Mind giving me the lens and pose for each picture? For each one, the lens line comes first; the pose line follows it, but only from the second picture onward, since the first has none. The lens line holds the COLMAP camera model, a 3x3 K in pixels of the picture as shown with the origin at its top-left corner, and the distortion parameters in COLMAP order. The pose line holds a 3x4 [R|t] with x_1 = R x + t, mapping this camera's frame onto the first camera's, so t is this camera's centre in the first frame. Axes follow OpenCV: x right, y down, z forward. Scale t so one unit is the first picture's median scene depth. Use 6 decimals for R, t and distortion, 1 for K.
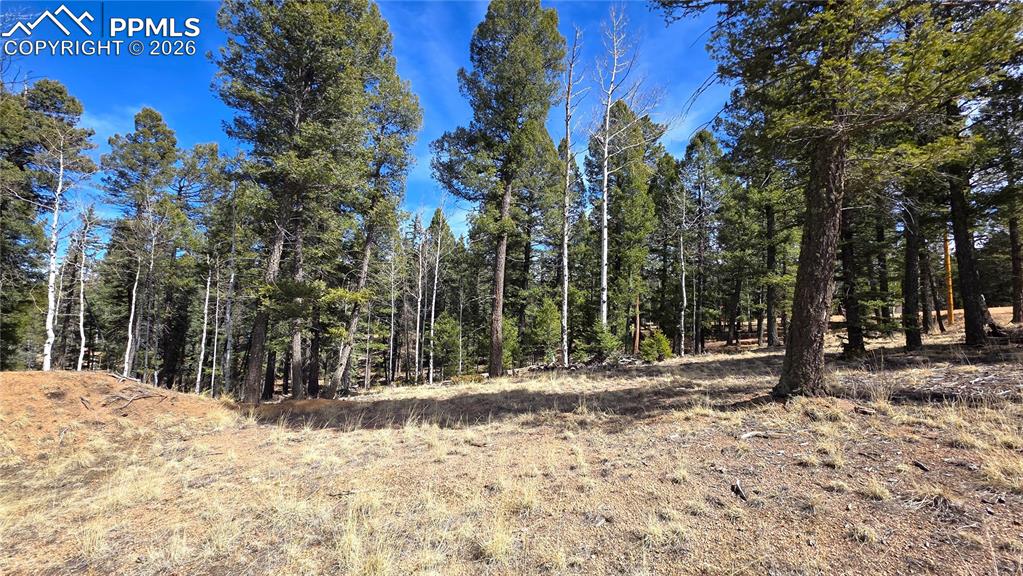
lens RADIAL K [[407.8, 0, 509.9], [0, 407.8, 287.5], [0, 0, 1]] dist [0.001866, 0.000248]
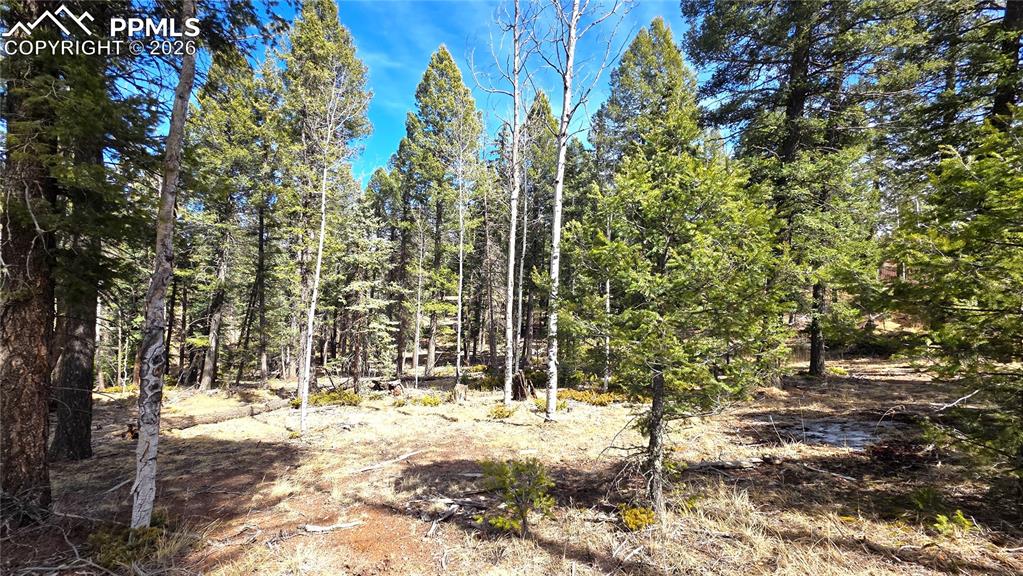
lens RADIAL K [[407.8, 0, 509.9], [0, 407.8, 287.5], [0, 0, 1]] dist [0.001866, 0.000248]
pose [[0.976984, 0.004645, -0.213263, -0.131296], [0.013567, 0.996386, 0.083852, 0.082185], [0.212882, -0.084815, 0.973390, 0.565230]]
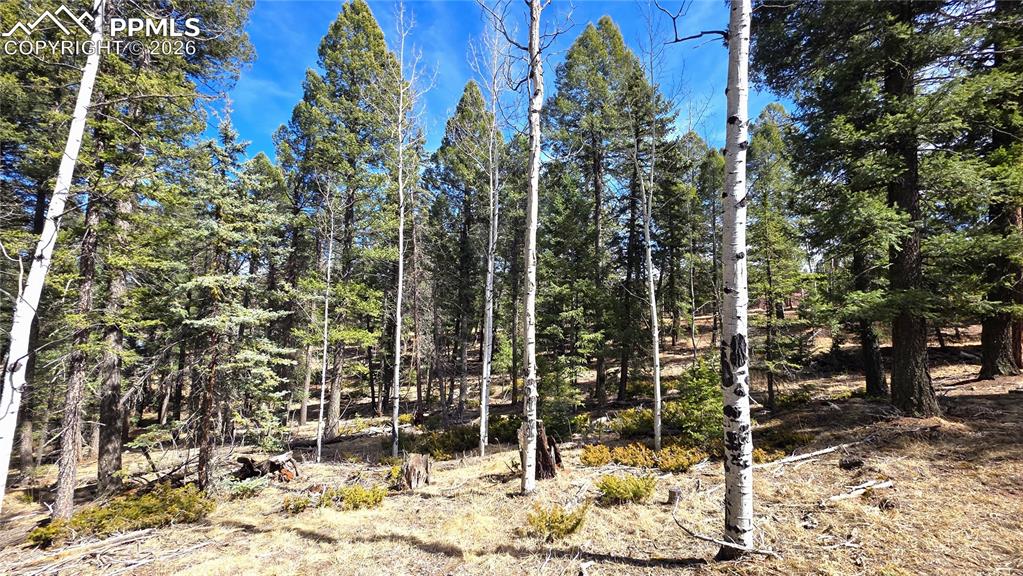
lens RADIAL K [[407.8, 0, 509.9], [0, 407.8, 287.5], [0, 0, 1]] dist [0.001866, 0.000248]
pose [[0.999042, -0.011799, 0.042131, -0.232914], [0.012150, 0.999894, -0.008081, 0.125431], [-0.042031, 0.008585, 0.999079, 0.728673]]
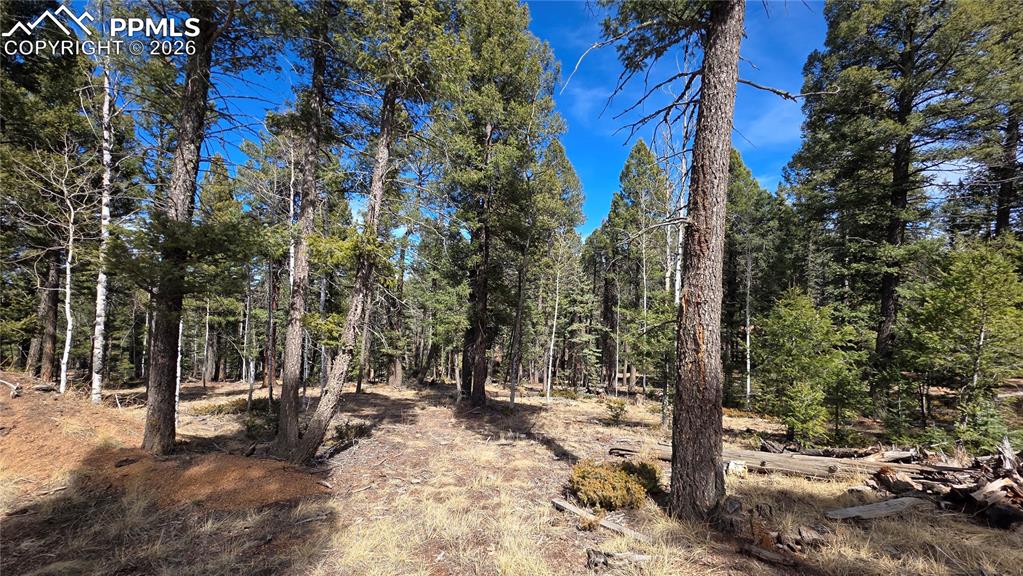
lens RADIAL K [[407.8, 0, 509.9], [0, 407.8, 287.5], [0, 0, 1]] dist [0.001866, 0.000248]
pose [[0.728292, -0.023774, -0.684855, 0.034159], [0.045993, 0.998840, 0.014237, 0.027336], [0.683722, -0.041868, 0.728540, 0.343595]]
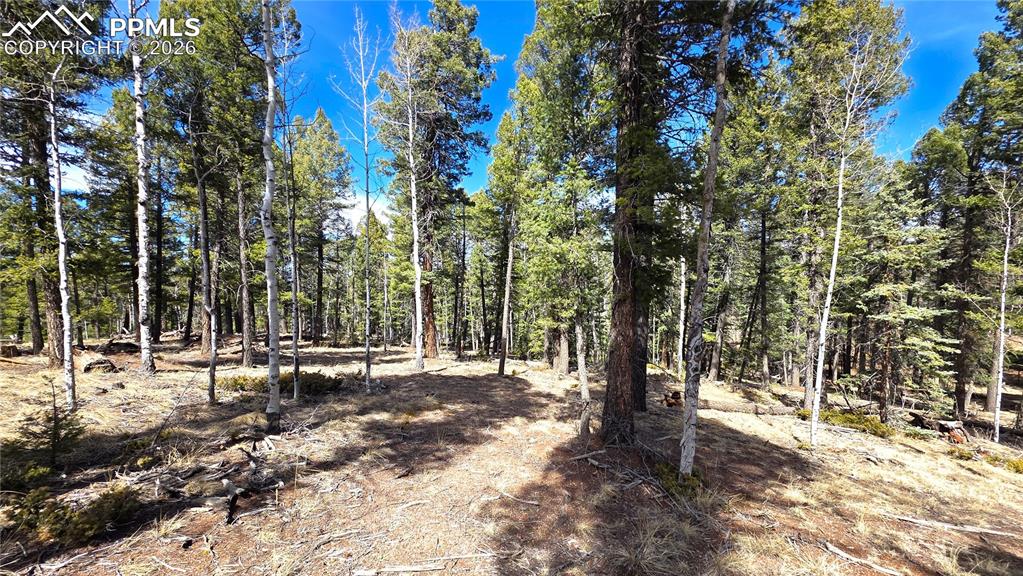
lens RADIAL K [[407.8, 0, 509.9], [0, 407.8, 287.5], [0, 0, 1]] dist [0.001866, 0.000248]
pose [[0.257623, 0.005114, -0.966232, -0.126515], [0.075104, 0.996855, 0.025301, 0.079376], [0.963322, -0.079087, 0.256428, 0.551615]]
